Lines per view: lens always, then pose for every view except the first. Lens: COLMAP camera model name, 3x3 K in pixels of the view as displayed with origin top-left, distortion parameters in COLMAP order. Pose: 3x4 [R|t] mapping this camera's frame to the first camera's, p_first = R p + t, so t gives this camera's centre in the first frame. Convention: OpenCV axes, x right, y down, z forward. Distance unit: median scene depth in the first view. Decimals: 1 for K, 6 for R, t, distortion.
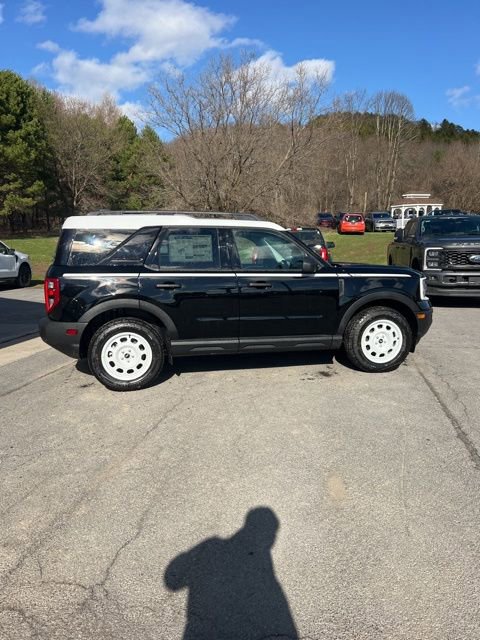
lens RADIAL K [[481.0, 0, 234.7], [0, 481.0, 315.4], [0, 0, 1]] dist [0.020374, -0.002372]
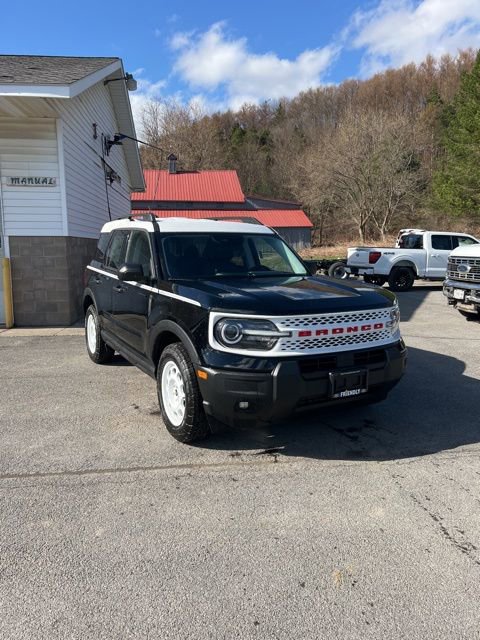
lens RADIAL K [[478.2, 0, 233.8], [0, 478.2, 320.9], [0, 0, 1]] dist [0.038565, -0.040762]
pose [[0.305321, 0.166734, -0.937539, 0.960883], [-0.146852, 0.981018, 0.126642, -0.146966], [0.940858, 0.099013, 0.324011, 0.857594]]
